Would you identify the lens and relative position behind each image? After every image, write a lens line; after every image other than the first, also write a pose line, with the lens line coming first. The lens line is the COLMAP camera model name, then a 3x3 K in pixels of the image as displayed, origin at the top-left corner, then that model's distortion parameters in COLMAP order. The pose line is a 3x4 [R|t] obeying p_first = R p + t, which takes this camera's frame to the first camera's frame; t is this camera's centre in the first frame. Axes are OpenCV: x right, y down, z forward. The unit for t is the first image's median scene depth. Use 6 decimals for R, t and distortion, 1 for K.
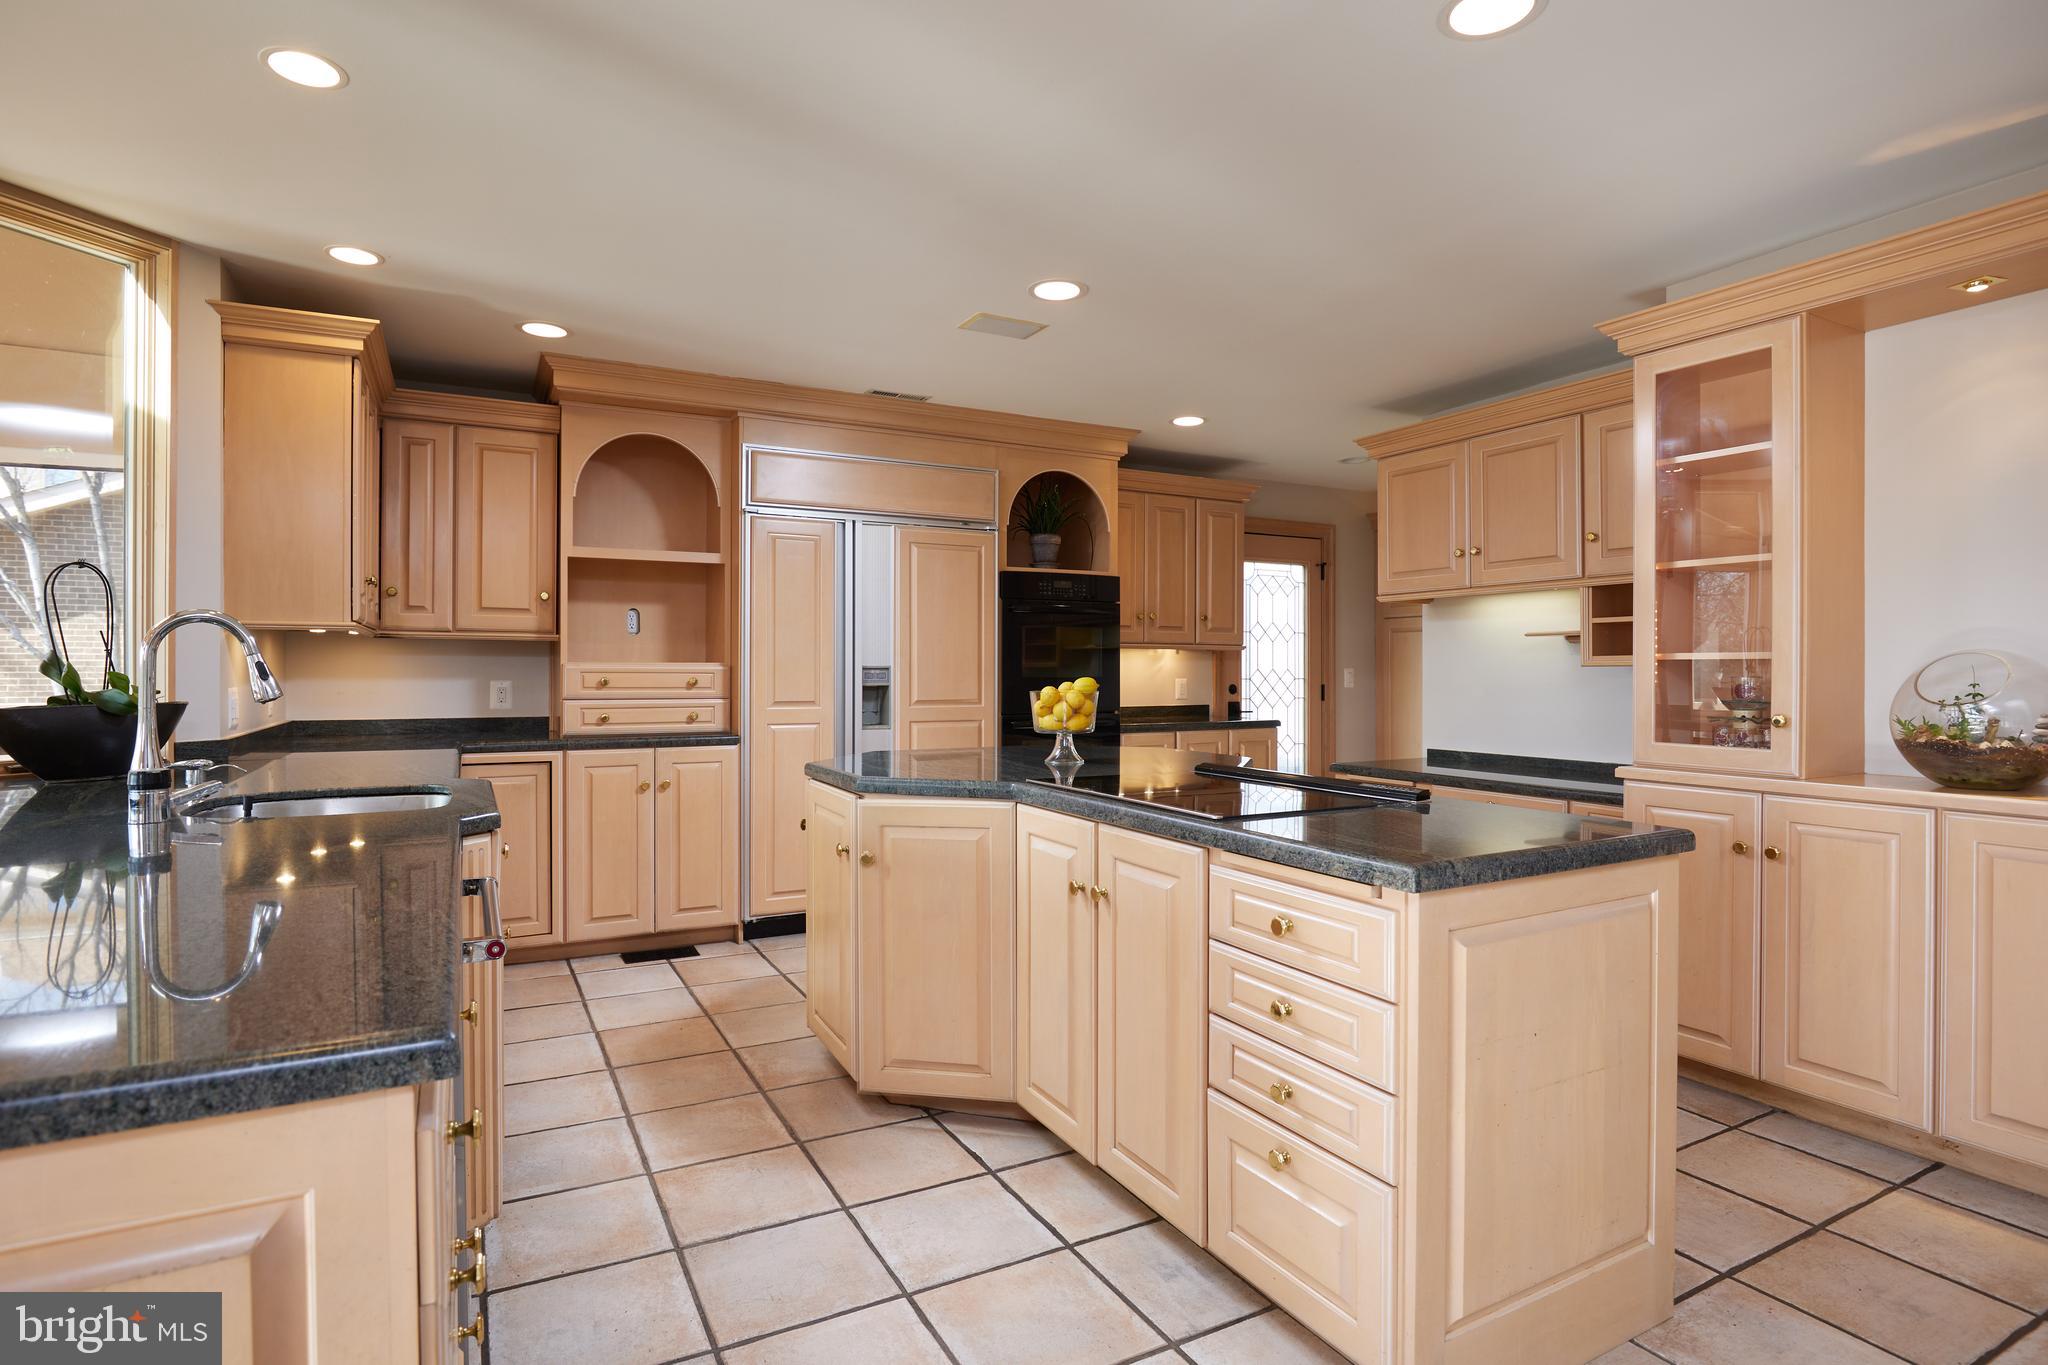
lens RADIAL K [[1055.3, 0, 1024.0], [0, 1055.3, 682.5], [0, 0, 1]] dist [-0.003515, -0.000226]
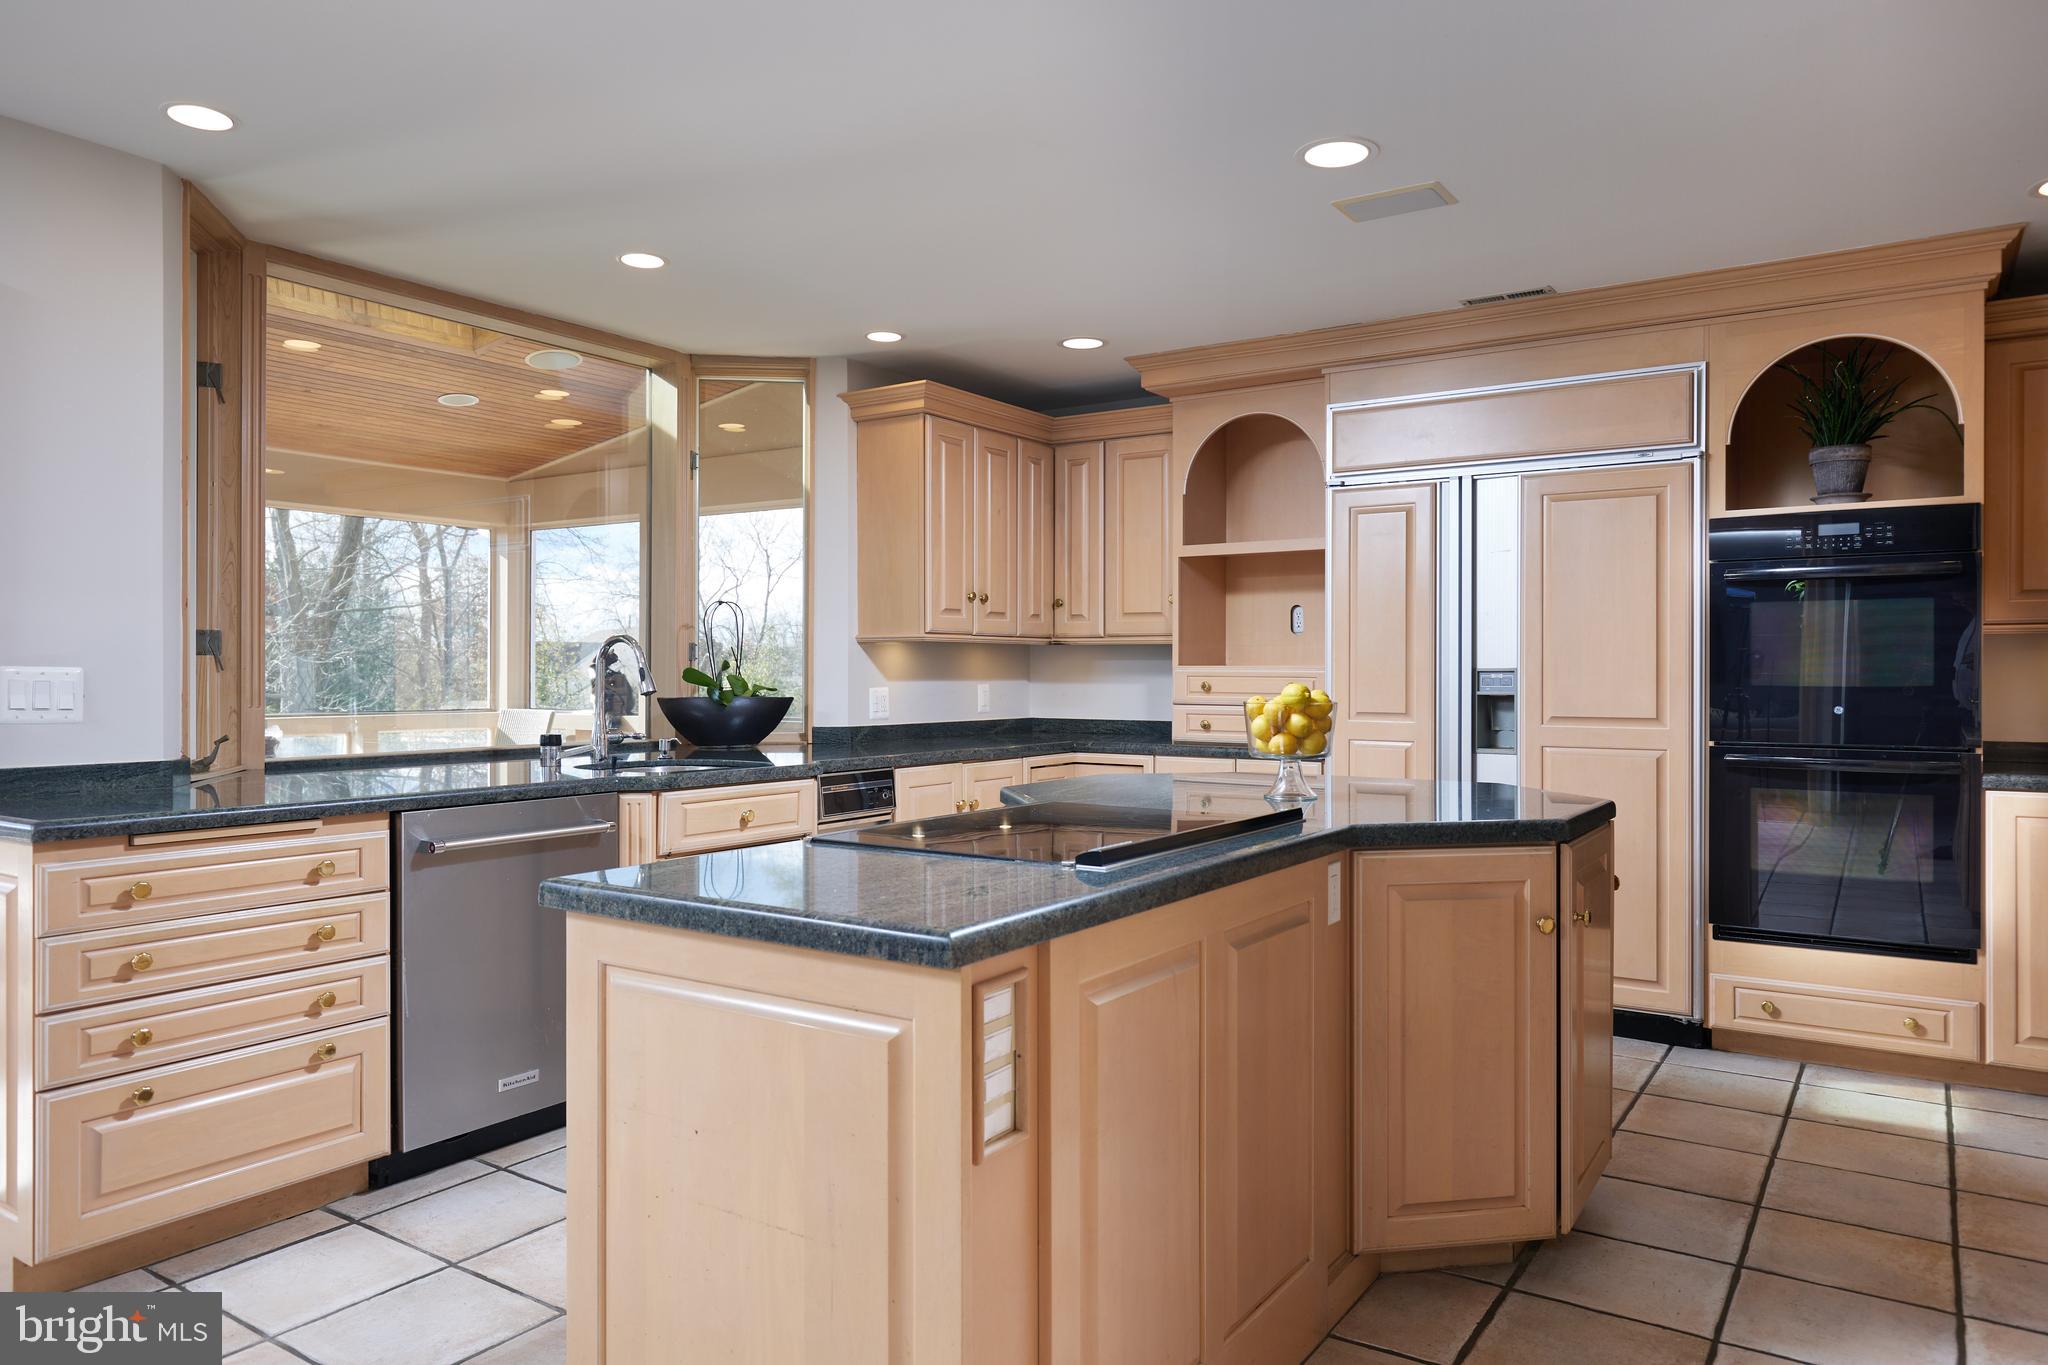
lens RADIAL K [[1351.6, 0, 1024.0], [0, 1351.6, 682.5], [0, 0, 1]] dist [-0.009967, -0.002533]
pose [[0.465991, 0.005367, -0.884773, 0.570275], [-0.010881, 0.999941, 0.000334, -0.002567], [0.884723, 0.009471, 0.466021, 0.282430]]
